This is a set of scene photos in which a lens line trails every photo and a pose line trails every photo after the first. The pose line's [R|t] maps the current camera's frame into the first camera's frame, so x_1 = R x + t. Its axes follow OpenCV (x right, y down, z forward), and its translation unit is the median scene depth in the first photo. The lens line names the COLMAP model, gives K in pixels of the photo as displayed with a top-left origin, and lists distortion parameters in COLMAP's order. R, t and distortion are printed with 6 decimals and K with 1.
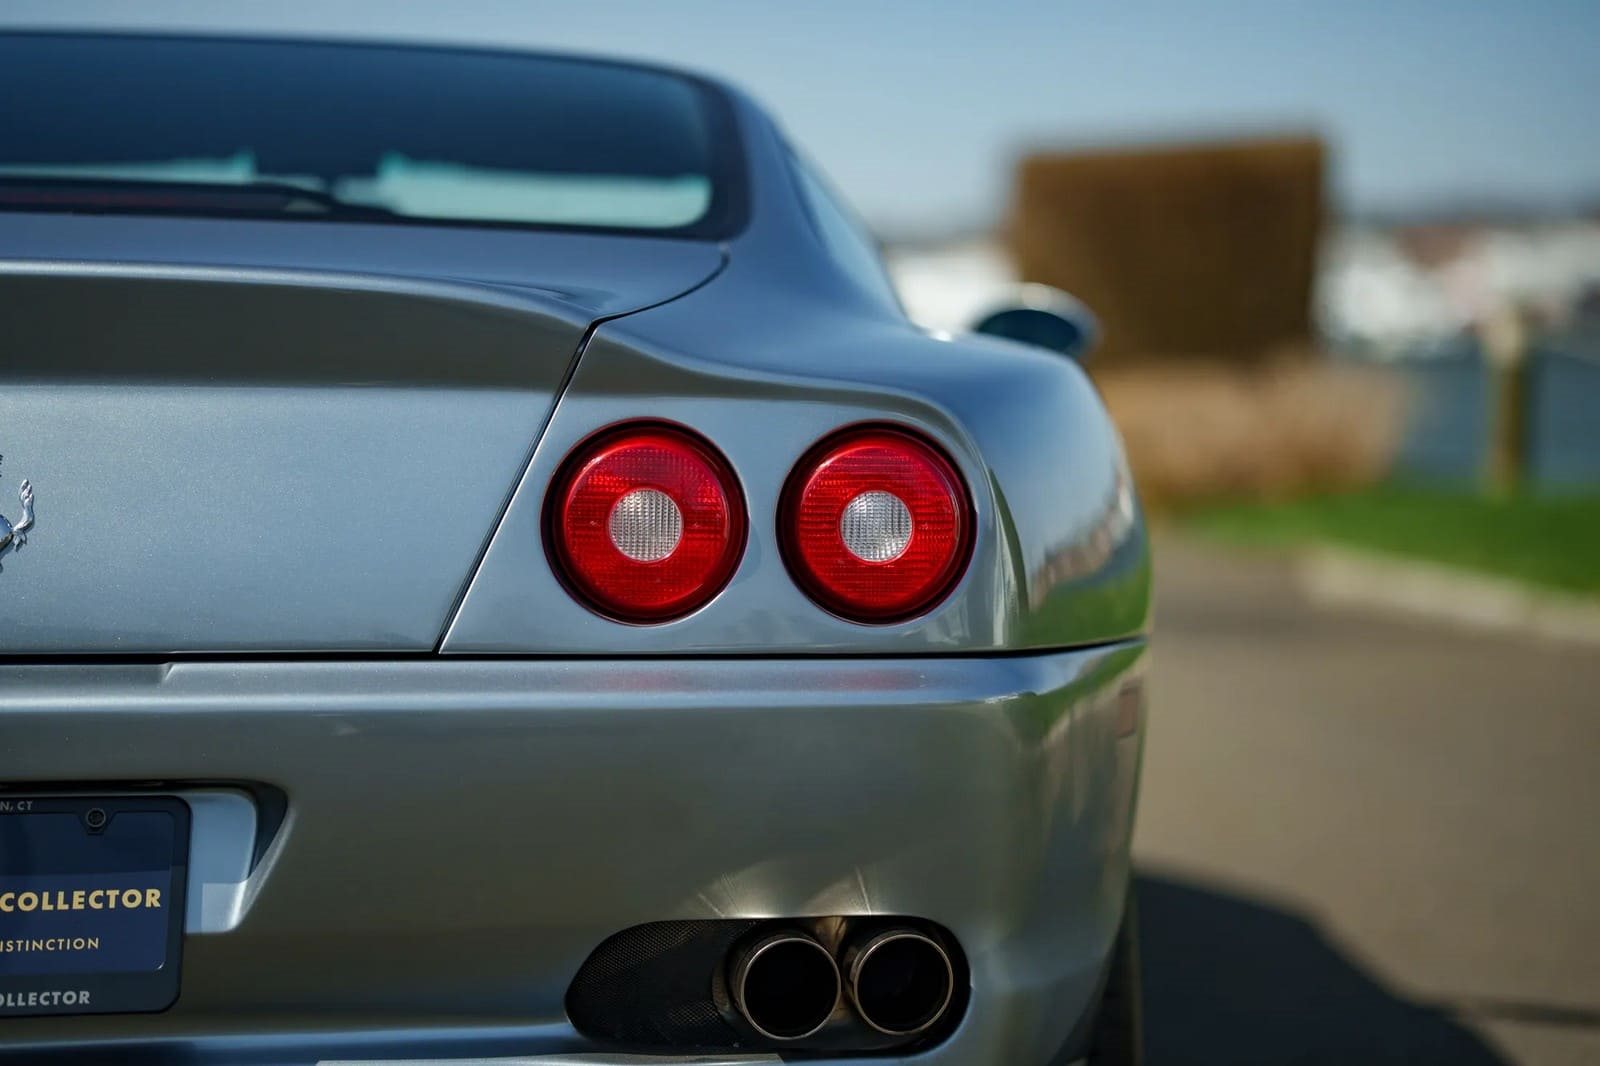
lens RADIAL K [[3965.9, 0, 789.4], [0, 3965.9, 518.9], [0, 0, 1]] dist [0.876782, 0.000000]
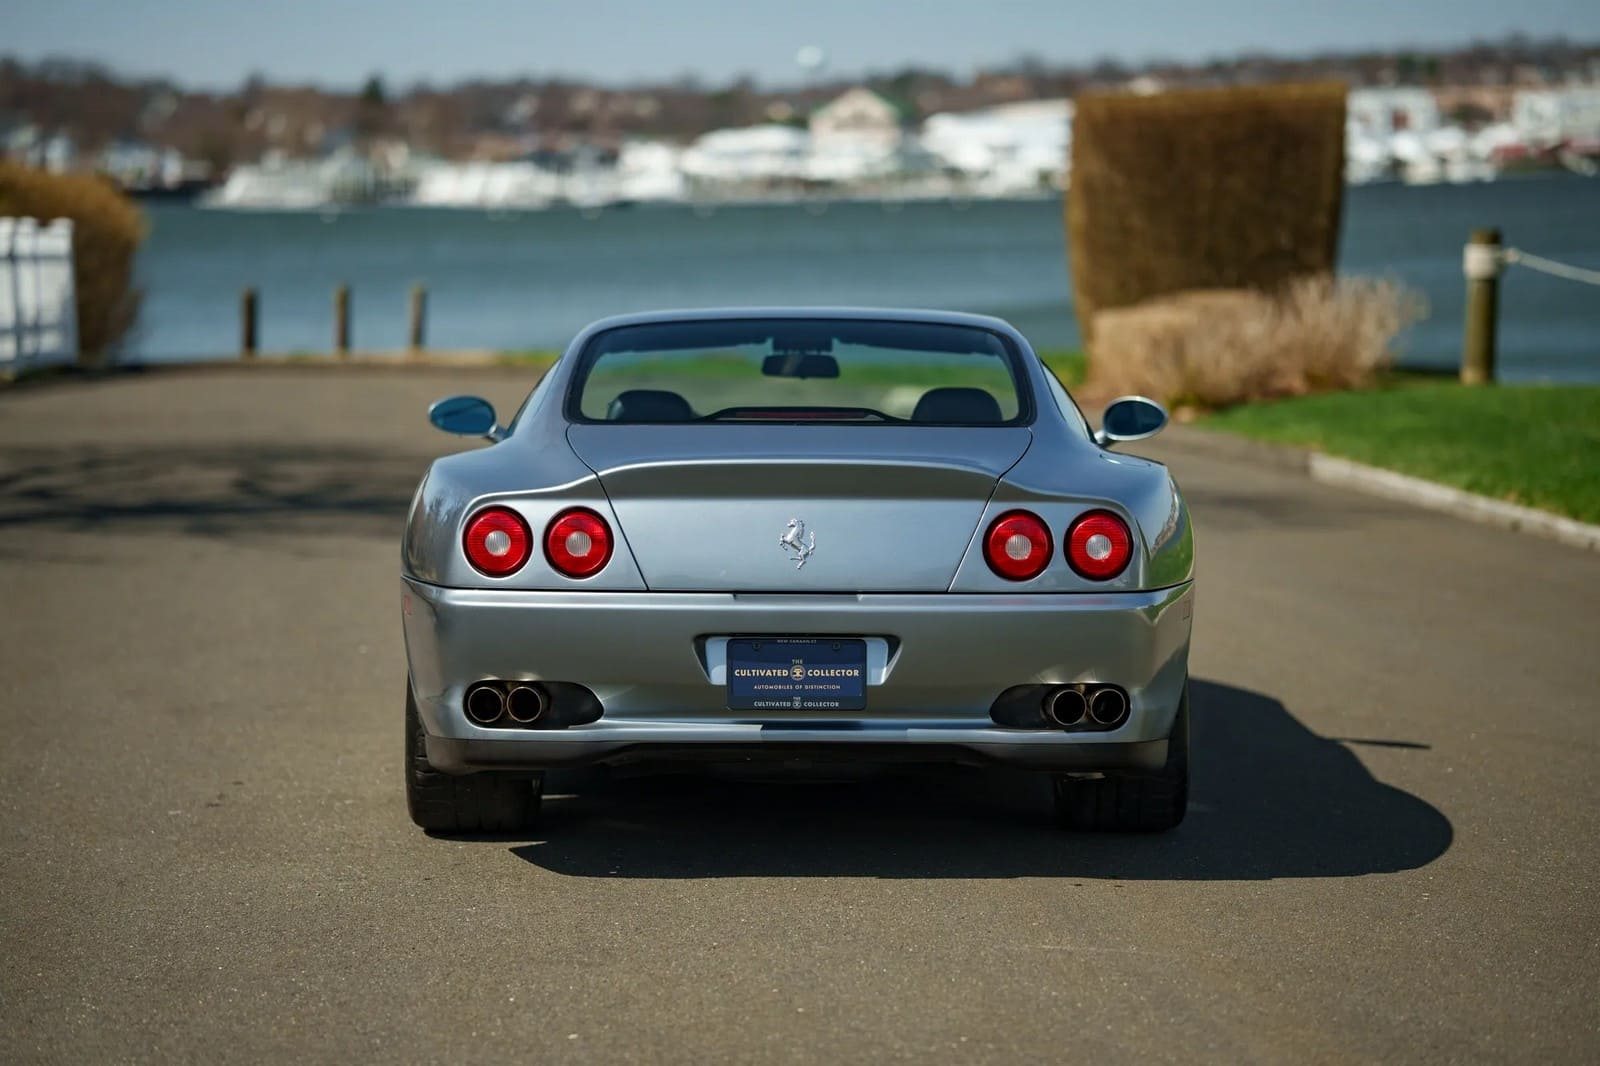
lens RADIAL K [[3965.9, 0, 820.3], [0, 3965.9, 536.4], [0, 0, 1]] dist [0.876782, 0.000000]
pose [[0.999997, 0.001624, -0.001680, -0.175094], [-0.001551, 0.999096, 0.042481, -0.128614], [0.001747, -0.042478, 0.999096, -1.874440]]
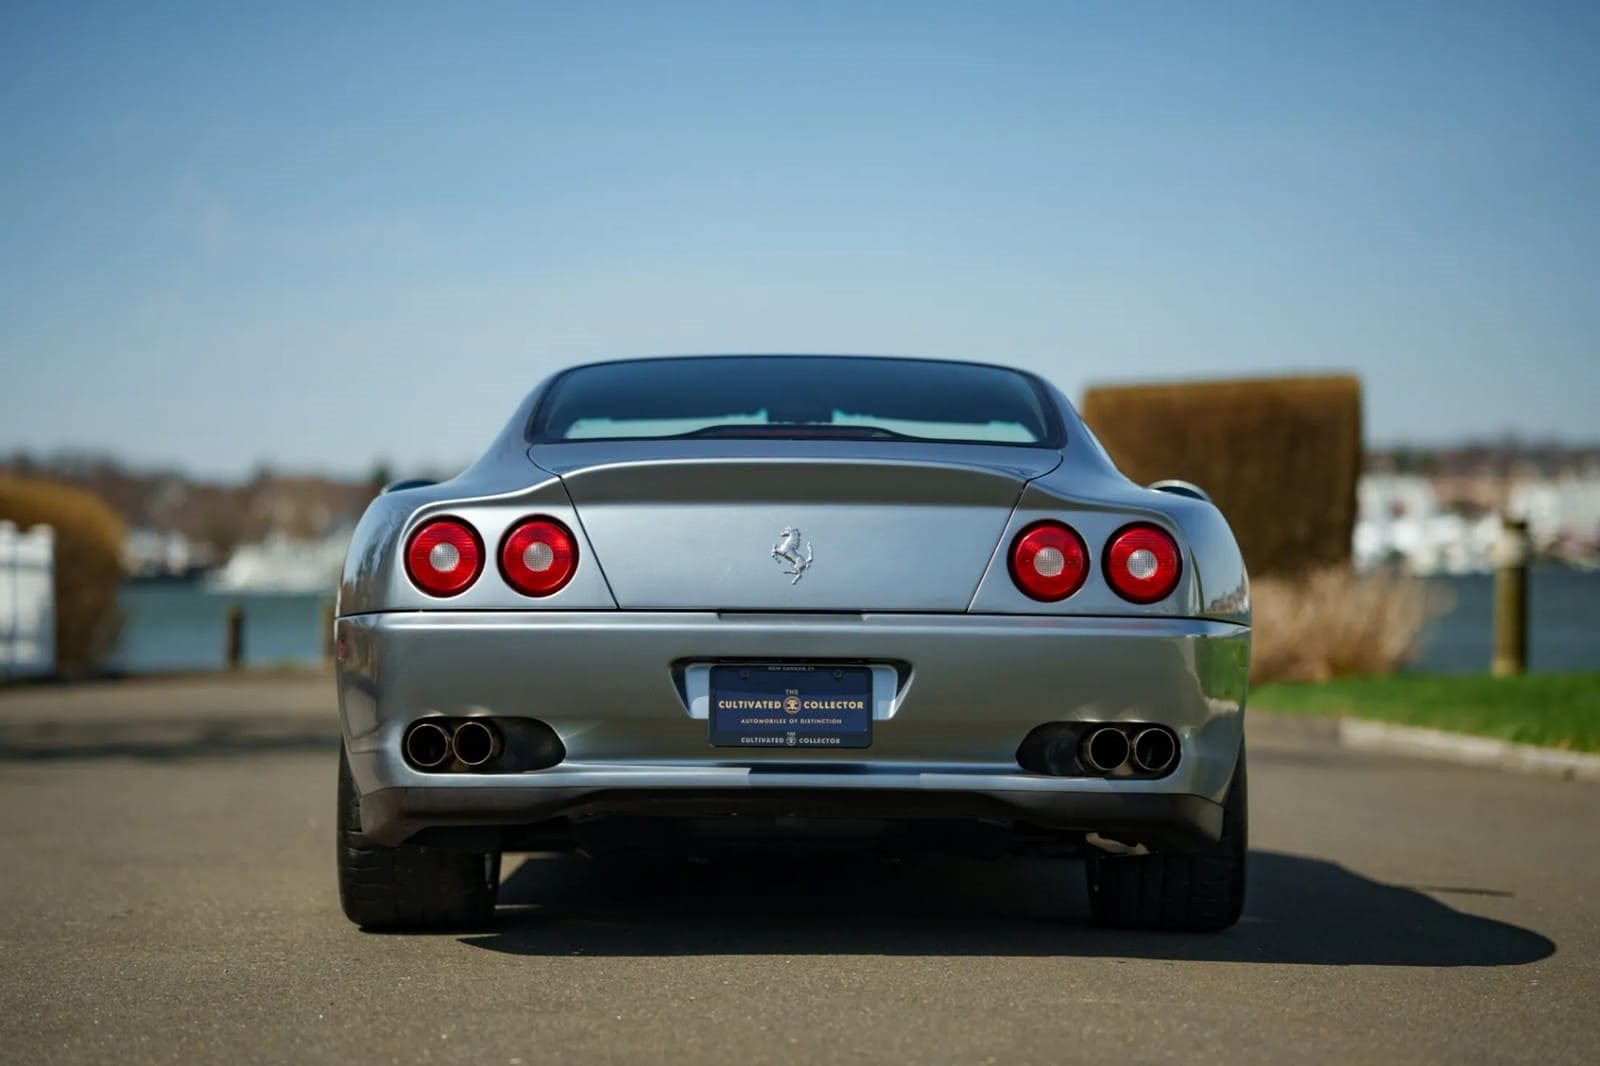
lens RADIAL K [[3965.9, 0, 806.8], [0, 3965.9, 522.3], [0, 0, 1]] dist [0.876782, 0.000000]
pose [[0.999975, 0.002966, -0.006416, -0.171569], [-0.003327, 0.998362, -0.057111, 0.119260], [0.006236, 0.057131, 0.998347, -1.477872]]
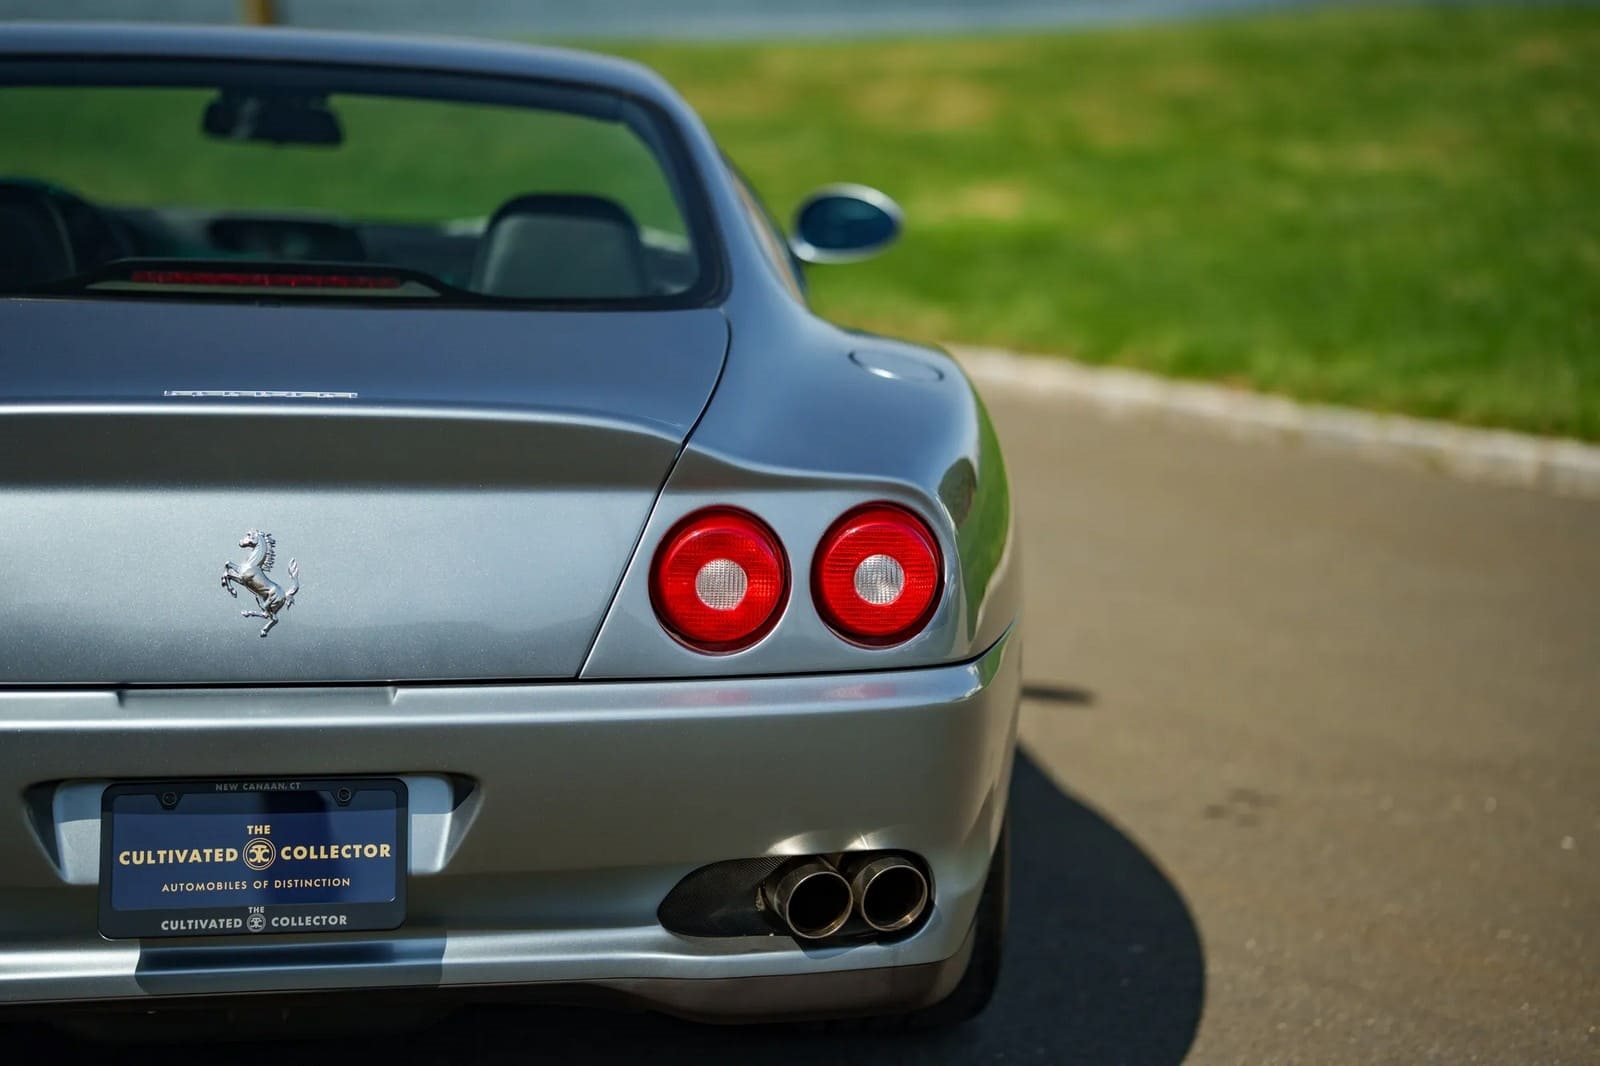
lens RADIAL K [[3965.9, 0, 793.6], [0, 3965.9, 533.5], [0, 0, 1]] dist [0.876782, 0.000000]
pose [[0.993349, -0.000469, 0.115140, -0.173734], [-0.015463, 0.990390, 0.137434, -0.211189], [-0.114098, -0.138300, 0.983796, -0.387450]]
